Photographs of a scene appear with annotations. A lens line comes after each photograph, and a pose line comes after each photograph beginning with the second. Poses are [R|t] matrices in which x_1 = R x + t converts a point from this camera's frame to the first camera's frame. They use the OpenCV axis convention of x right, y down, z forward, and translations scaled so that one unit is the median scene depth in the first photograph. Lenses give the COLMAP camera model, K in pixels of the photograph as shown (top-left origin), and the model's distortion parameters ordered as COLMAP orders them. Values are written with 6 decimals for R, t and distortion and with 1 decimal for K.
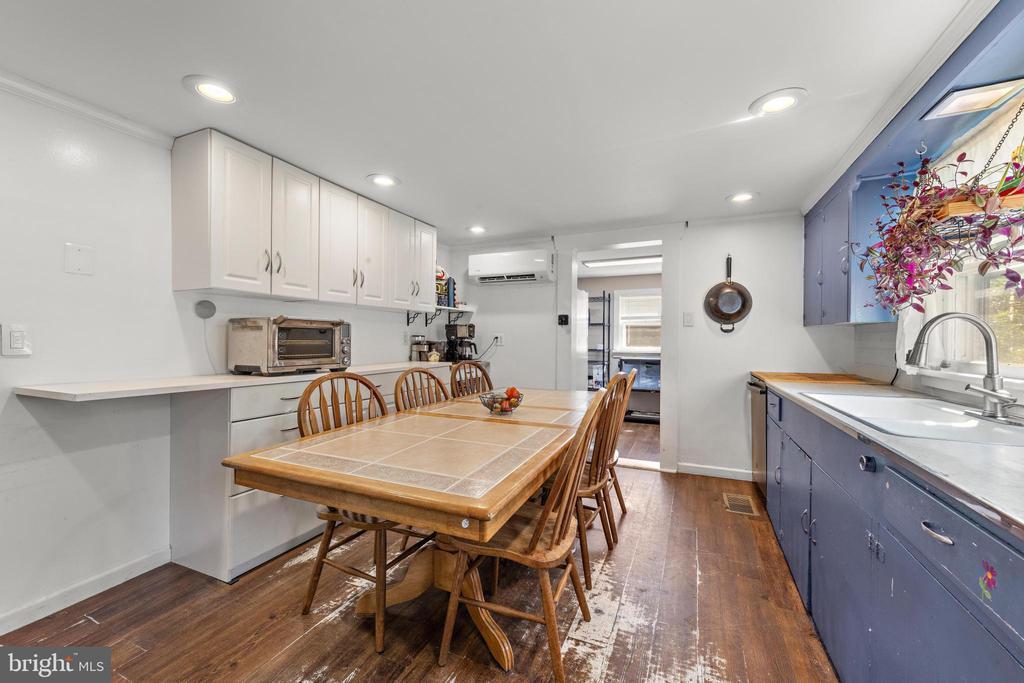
lens RADIAL K [[420.5, 0, 510.8], [0, 420.5, 339.6], [0, 0, 1]] dist [0.010784, -0.000230]
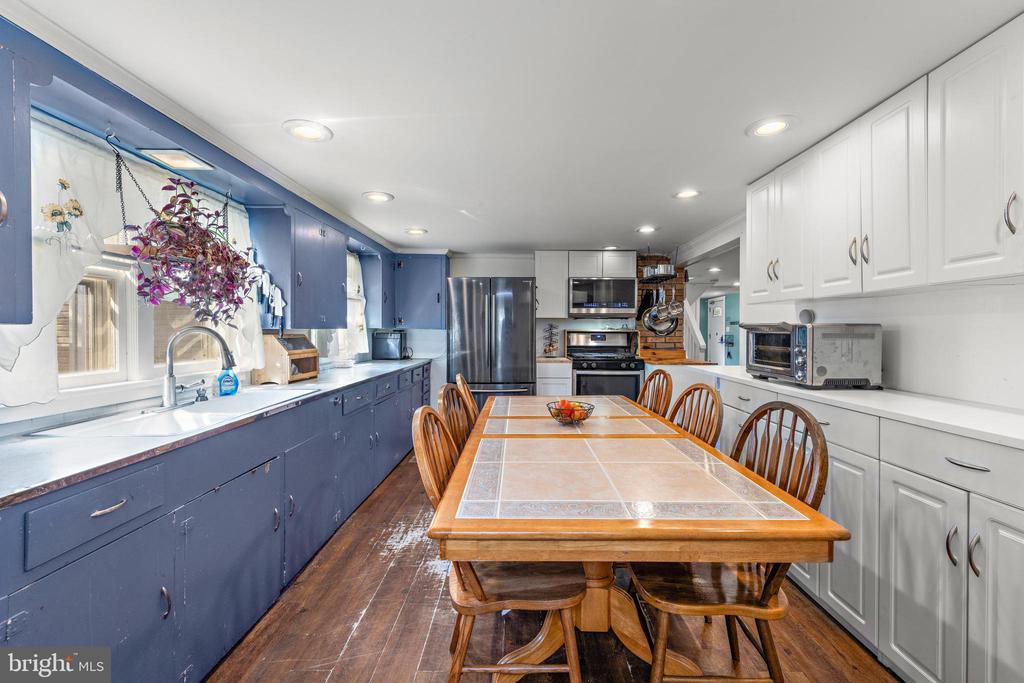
lens RADIAL K [[444.6, 0, 513.5], [0, 444.6, 337.8], [0, 0, 1]] dist [0.000549, 0.000022]
pose [[-0.921539, 0.002063, -0.388279, 0.548938], [-0.001553, 0.999958, 0.009000, -0.032069], [0.388282, 0.008896, -0.921498, 2.131680]]
